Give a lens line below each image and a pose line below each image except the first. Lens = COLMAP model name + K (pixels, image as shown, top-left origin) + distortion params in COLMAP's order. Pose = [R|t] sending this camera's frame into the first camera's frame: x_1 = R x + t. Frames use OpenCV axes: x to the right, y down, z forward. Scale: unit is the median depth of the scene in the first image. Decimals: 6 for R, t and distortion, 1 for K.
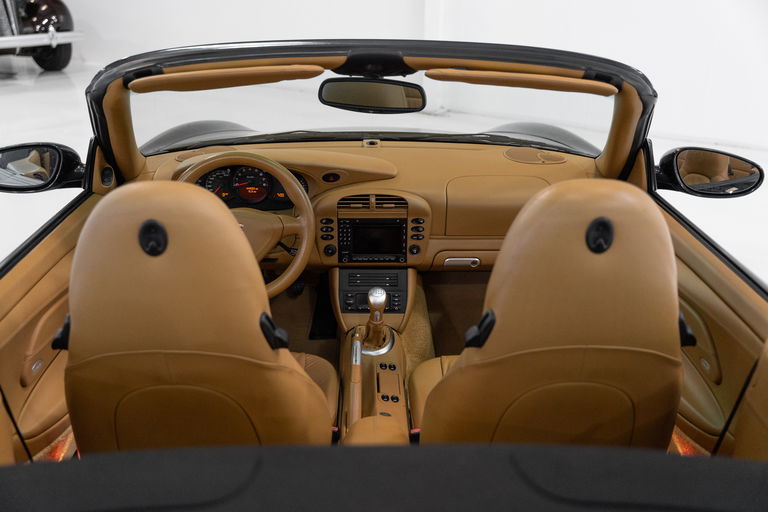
lens RADIAL K [[735.0, 0, 386.1], [0, 735.0, 256.1], [0, 0, 1]] dist [0.015224, 0.000000]
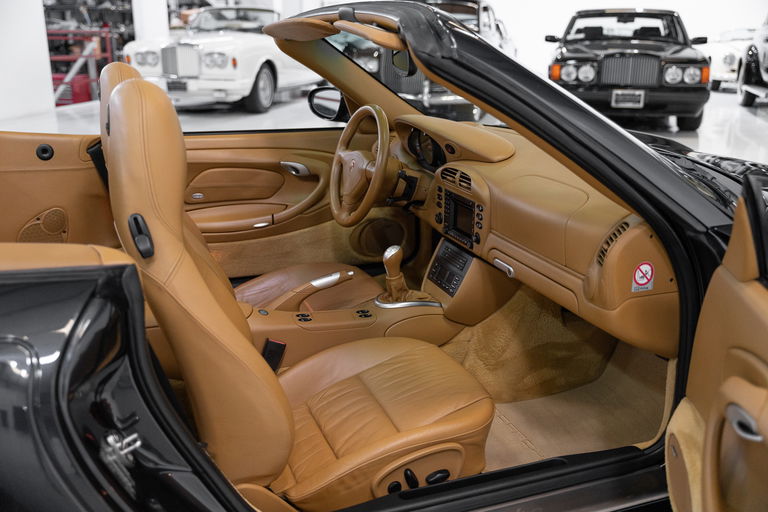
lens RADIAL K [[735.0, 0, 381.2], [0, 735.0, 253.0], [0, 0, 1]] dist [0.015224, 0.000000]
pose [[0.309695, 0.266631, -0.912687, 0.882737], [-0.354315, 0.923107, 0.149448, -0.090260], [0.882354, 0.277096, 0.380353, 0.540836]]
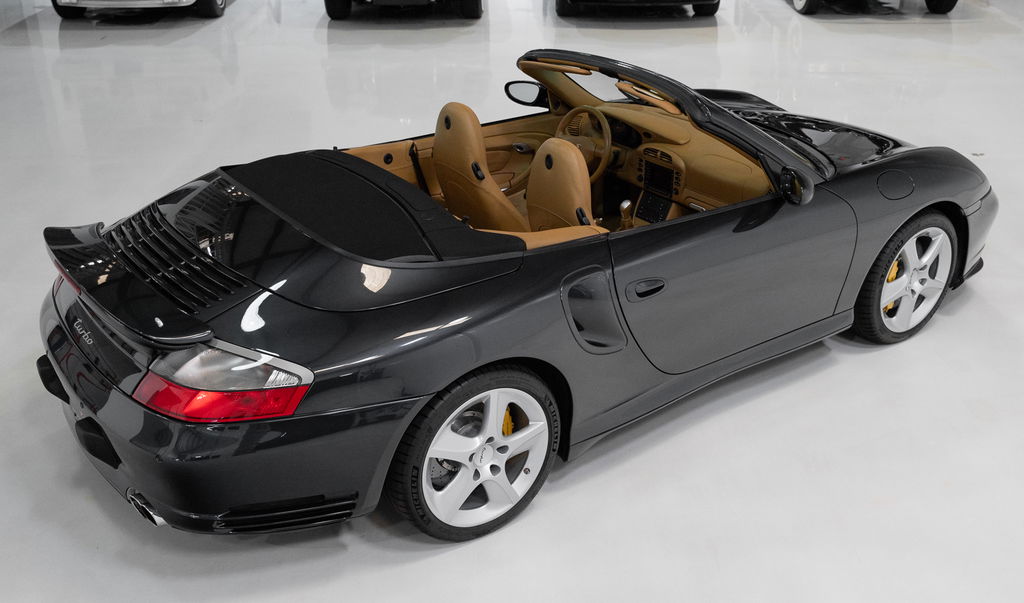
lens RADIAL K [[1040.2, 0, 517.1], [0, 1040.2, 307.8], [0, 0, 1]] dist [-0.027244, 0.000000]
pose [[0.549898, 0.350943, -0.757926, 1.678099], [-0.300251, 0.929842, 0.212704, -0.152868], [0.779398, 0.110603, 0.616689, -0.650317]]
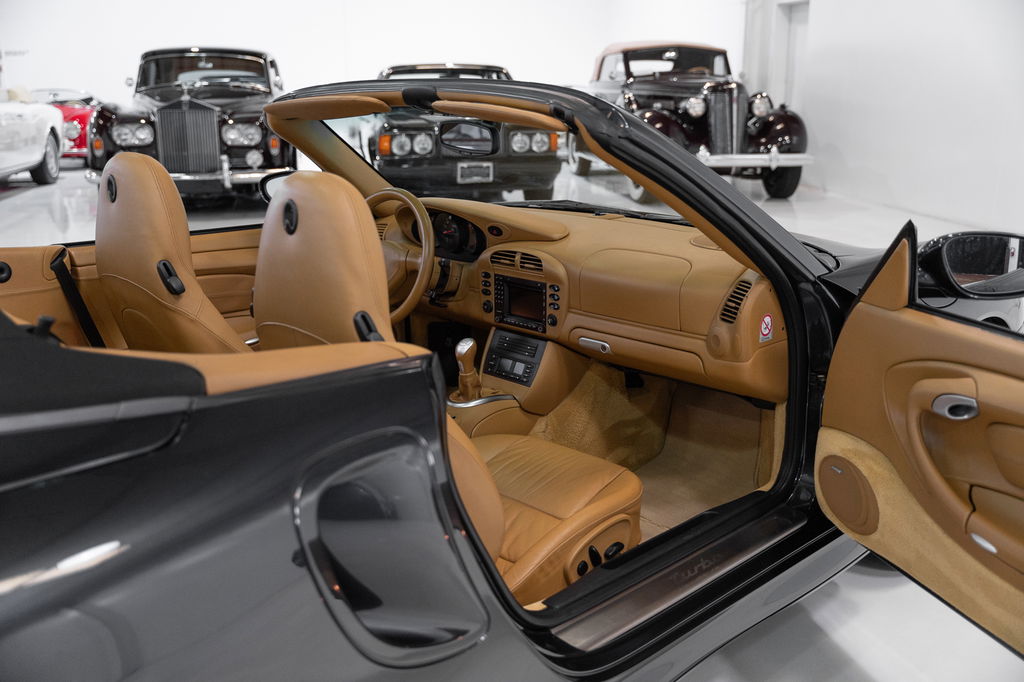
lens RADIAL K [[980.0, 0, 506.2], [0, 980.0, 341.1], [0, 0, 1]] dist [0.015224, 0.000000]
pose [[0.671726, 0.172497, -0.720436, 0.887199], [-0.265376, 0.964002, -0.016619, 0.051735], [0.691635, 0.202350, 0.693322, 0.128461]]
